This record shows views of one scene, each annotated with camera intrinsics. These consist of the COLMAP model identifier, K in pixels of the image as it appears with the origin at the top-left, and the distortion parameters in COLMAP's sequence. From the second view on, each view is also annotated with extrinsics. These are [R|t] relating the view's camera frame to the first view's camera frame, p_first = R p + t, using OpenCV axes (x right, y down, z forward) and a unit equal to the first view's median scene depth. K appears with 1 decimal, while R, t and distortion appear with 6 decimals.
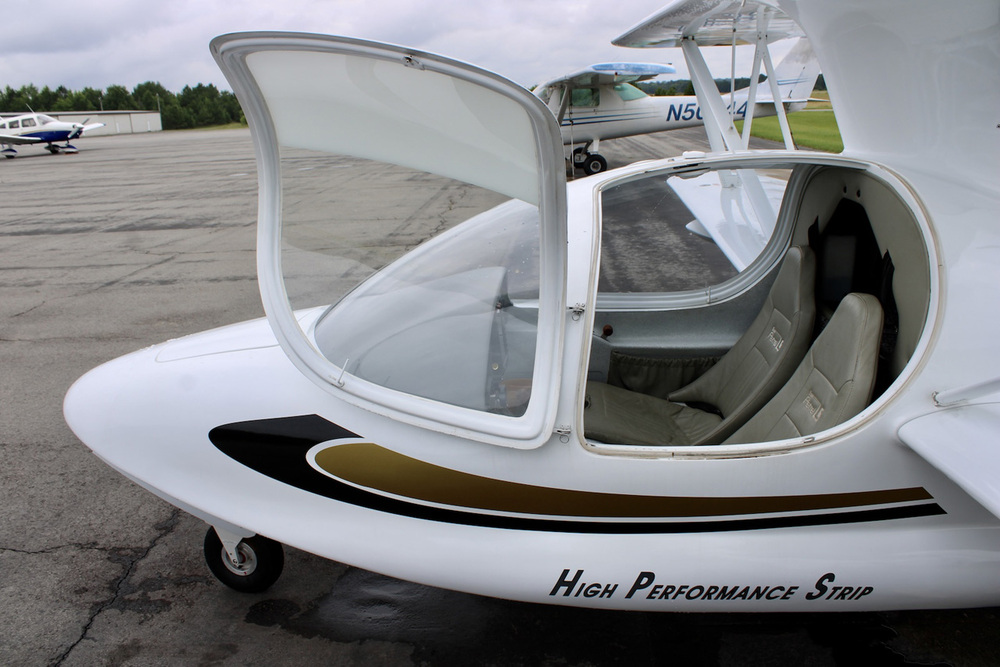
lens RADIAL K [[831.1, 0, 499.0], [0, 831.1, 331.3], [0, 0, 1]] dist [-0.127484, 0.070412]
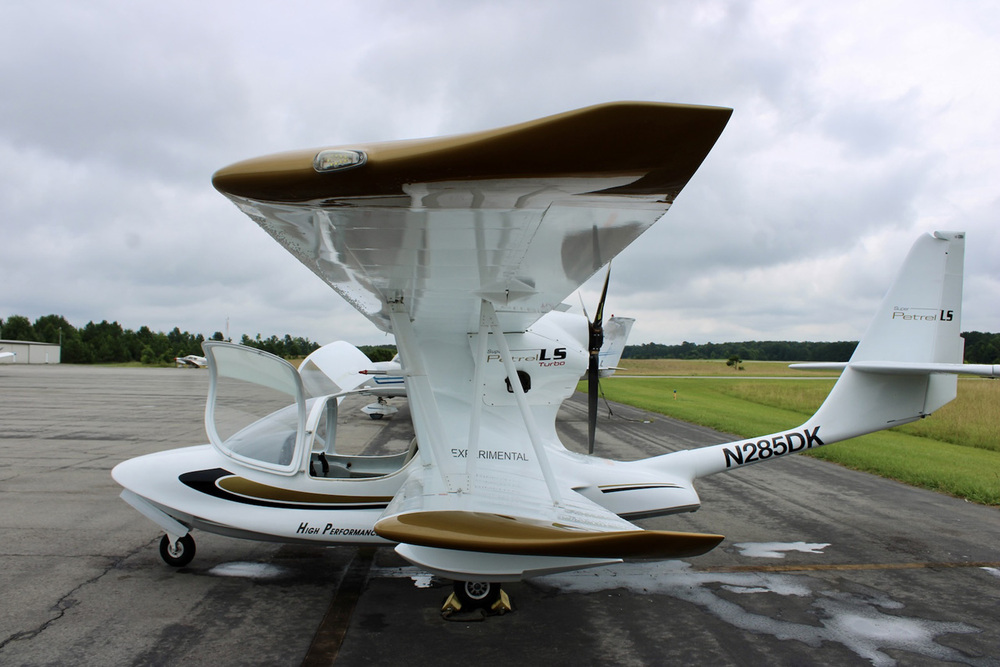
lens RADIAL K [[831.1, 0, 506.3], [0, 831.1, 335.3], [0, 0, 1]] dist [-0.127484, 0.070412]
pose [[0.990640, 0.057392, 0.123850, 0.049497], [-0.017848, 0.953987, -0.299315, 0.063537], [-0.135330, 0.294303, 0.946082, -0.251825]]
